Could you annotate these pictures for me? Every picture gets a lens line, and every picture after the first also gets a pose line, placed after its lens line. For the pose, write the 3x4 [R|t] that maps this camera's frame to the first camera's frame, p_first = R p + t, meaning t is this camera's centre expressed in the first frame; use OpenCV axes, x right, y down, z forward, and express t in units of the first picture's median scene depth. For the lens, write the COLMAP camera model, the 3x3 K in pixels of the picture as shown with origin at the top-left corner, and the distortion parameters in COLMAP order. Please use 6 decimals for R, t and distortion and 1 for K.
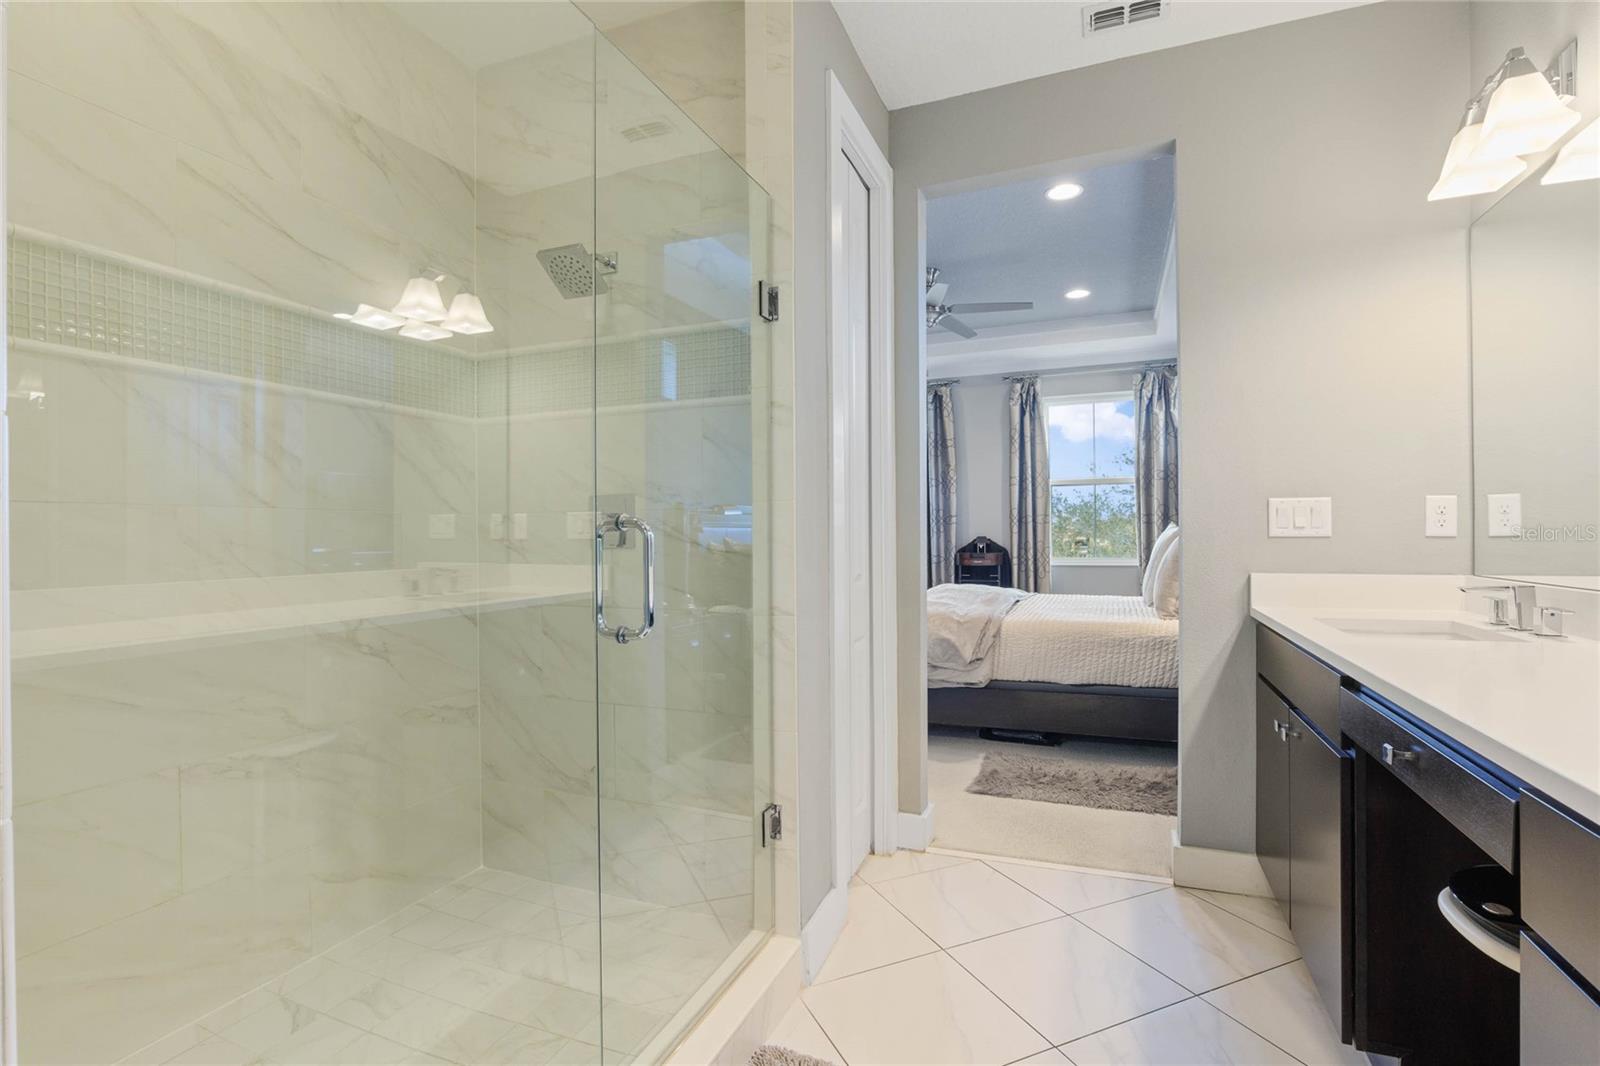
lens RADIAL K [[754.3, 0, 798.7], [0, 754.3, 532.9], [0, 0, 1]] dist [0.006817, 0.000765]
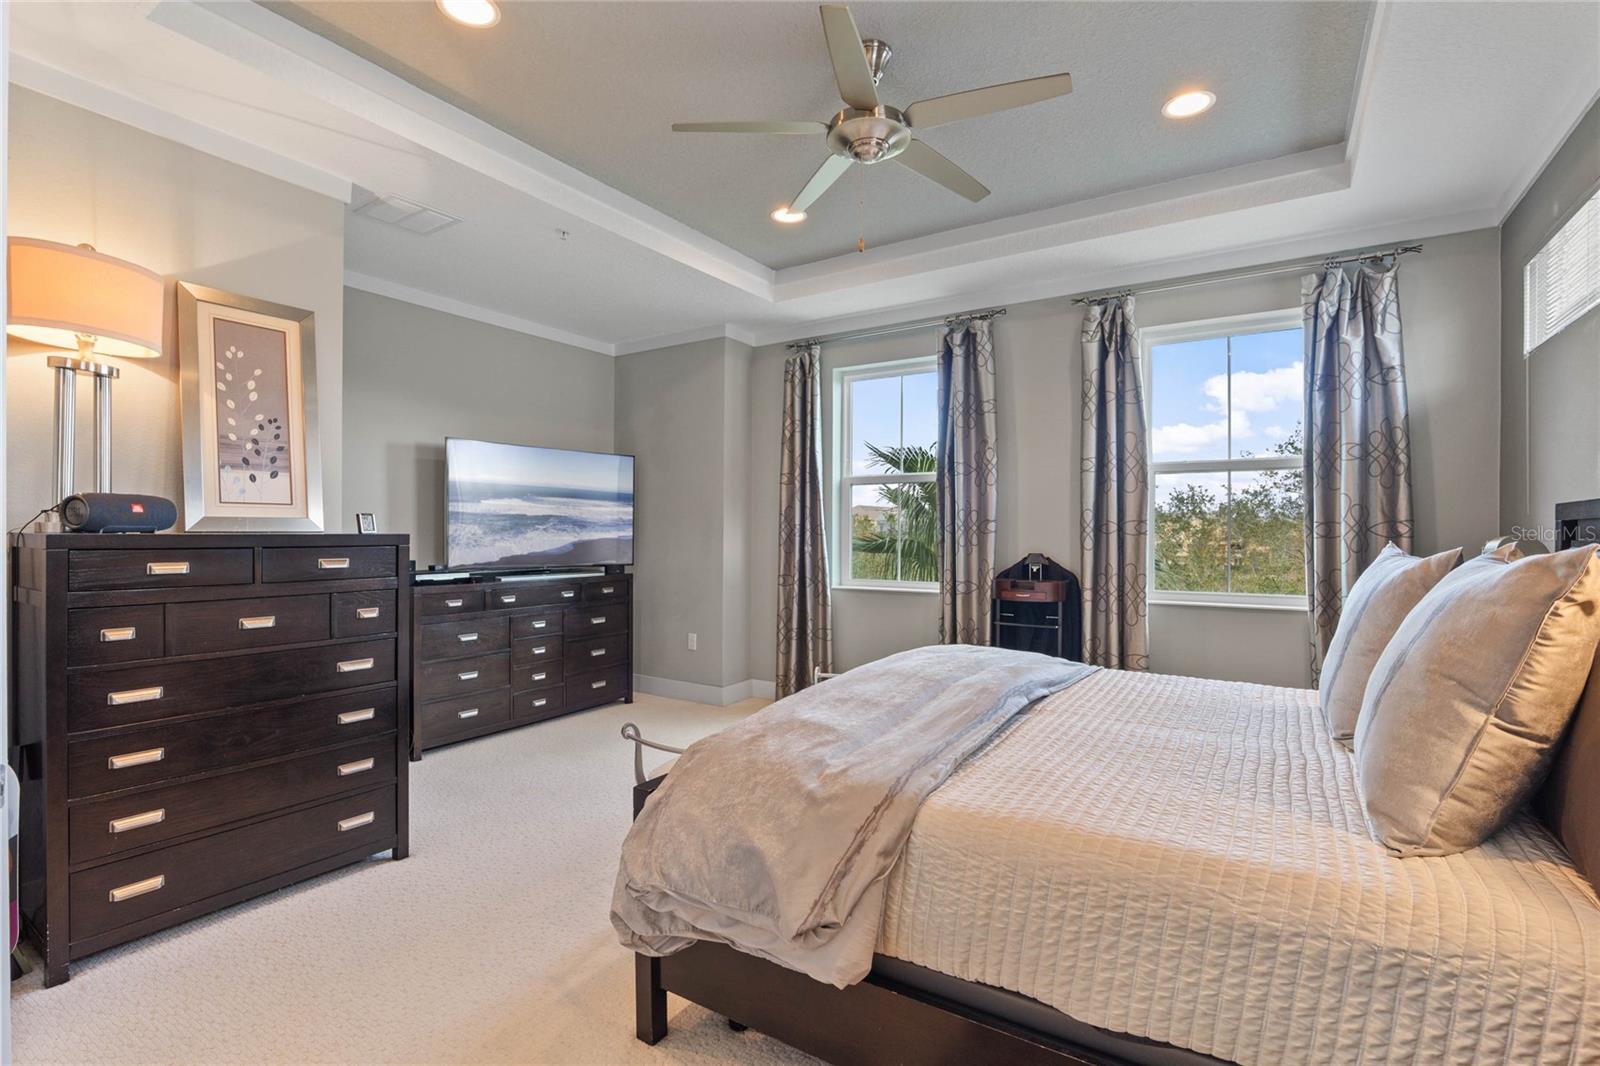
lens RADIAL K [[754.3, 0, 800.7], [0, 754.3, 530.8], [0, 0, 1]] dist [0.006817, 0.000765]
pose [[0.986048, 0.011083, -0.166090, 0.157717], [-0.011102, 0.999938, 0.000813, -0.013083], [0.166089, 0.001042, 0.986110, 0.354234]]
